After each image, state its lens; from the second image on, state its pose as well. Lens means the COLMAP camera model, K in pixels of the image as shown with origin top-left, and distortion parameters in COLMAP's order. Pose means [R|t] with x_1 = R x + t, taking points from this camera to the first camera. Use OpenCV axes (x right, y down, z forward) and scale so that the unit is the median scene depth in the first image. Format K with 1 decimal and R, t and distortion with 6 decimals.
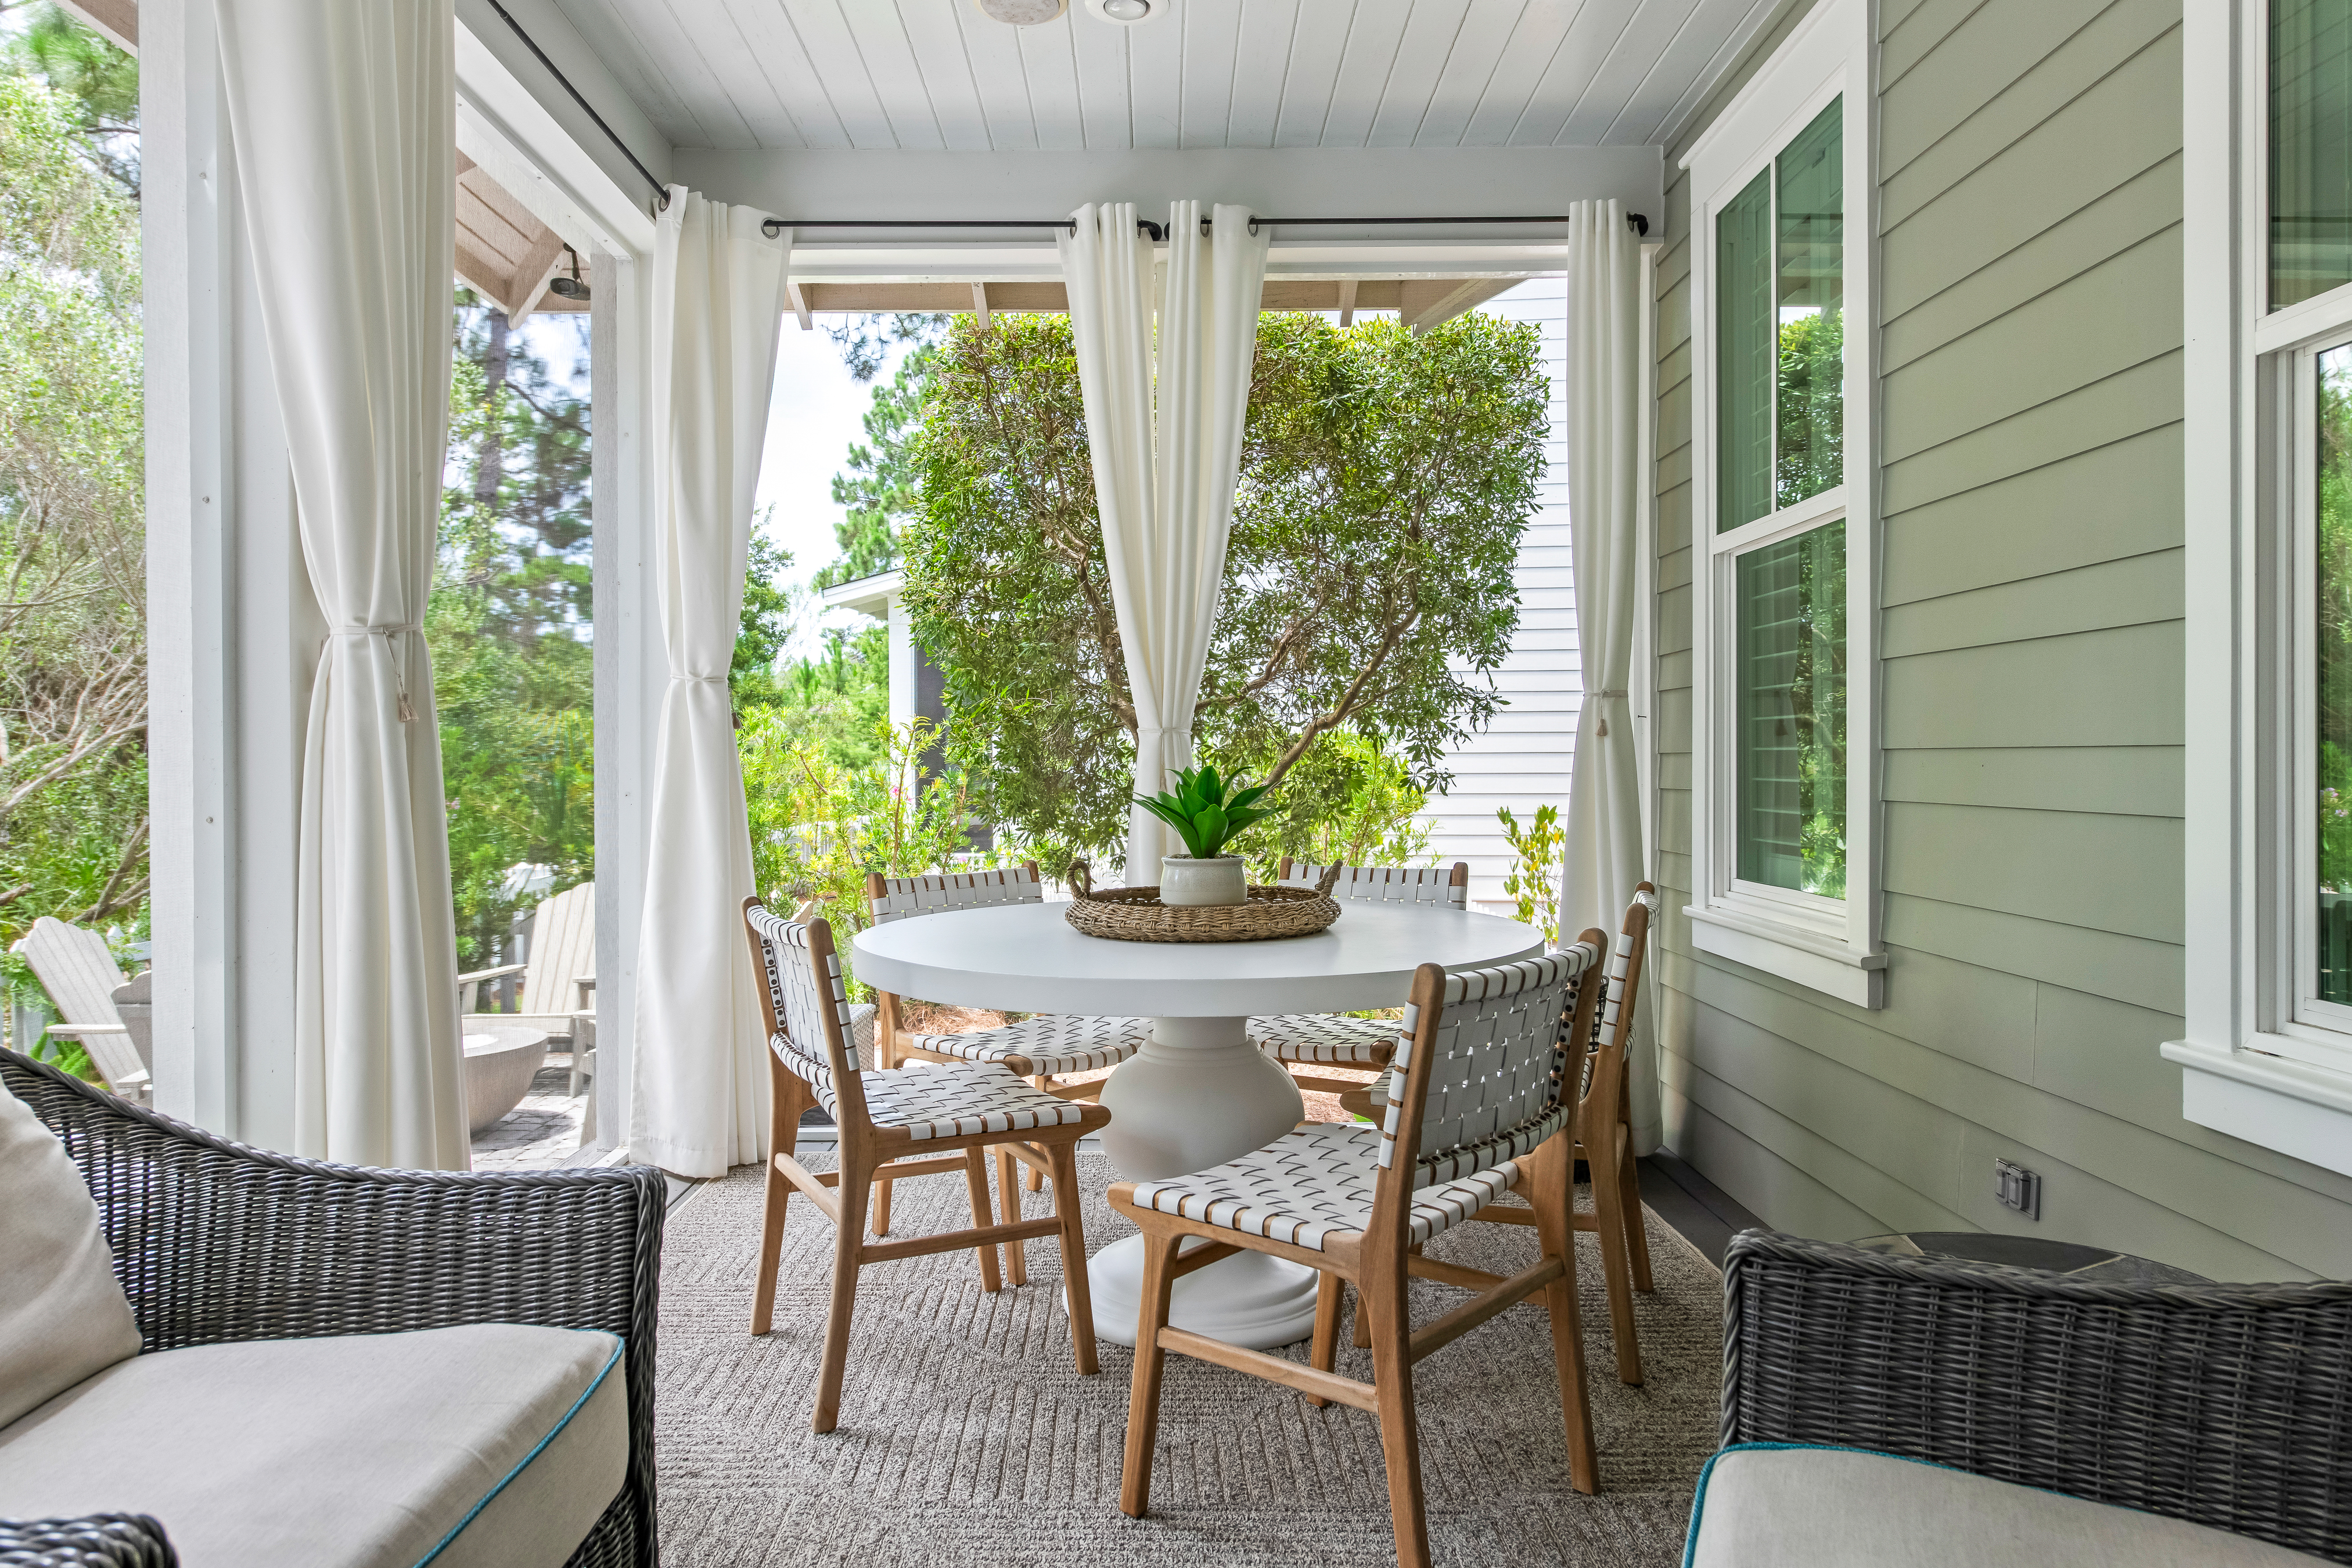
lens RADIAL K [[1512.7, 0, 1156.9], [0, 1512.7, 771.0], [0, 0, 1]] dist [0.006995, -0.000521]
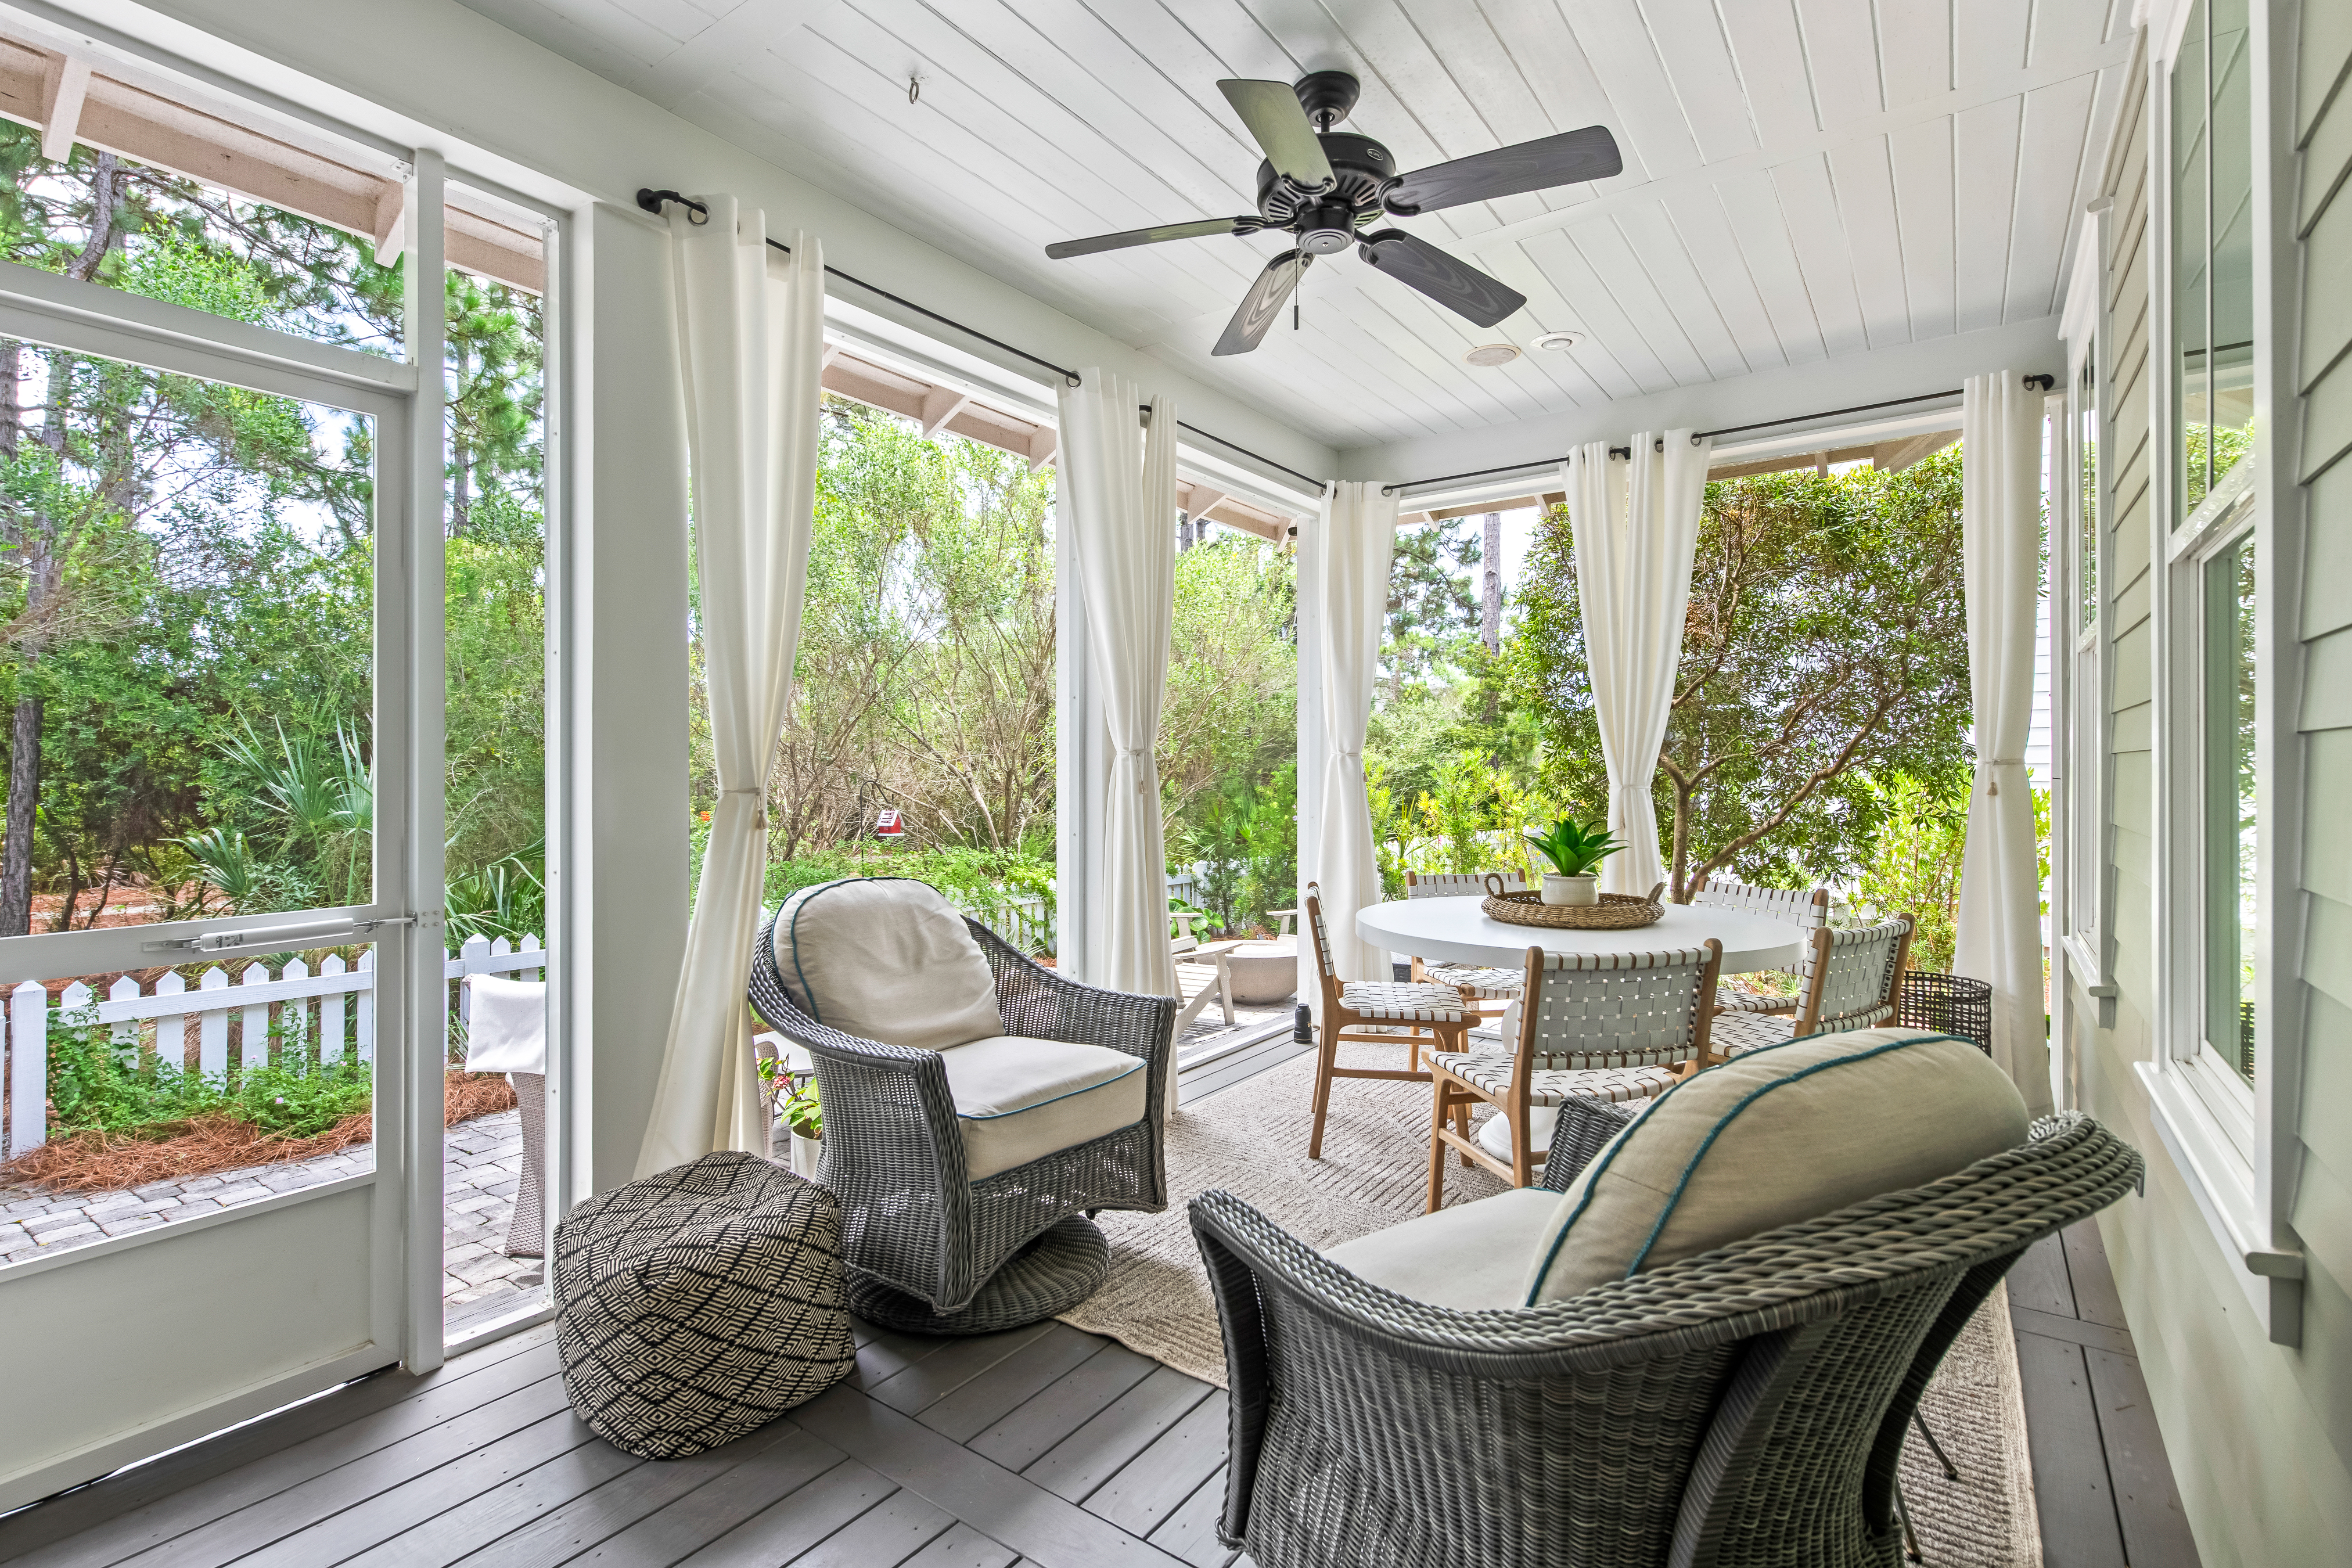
lens RADIAL K [[1072.5, 0, 1094.3], [0, 1072.5, 770.4], [0, 0, 1]] dist [-0.002177, -0.000546]
pose [[0.782204, 0.000182, -0.623022, 0.273230], [-0.004160, 0.999979, -0.004931, -0.037943], [0.623008, 0.006449, 0.782189, -0.173986]]
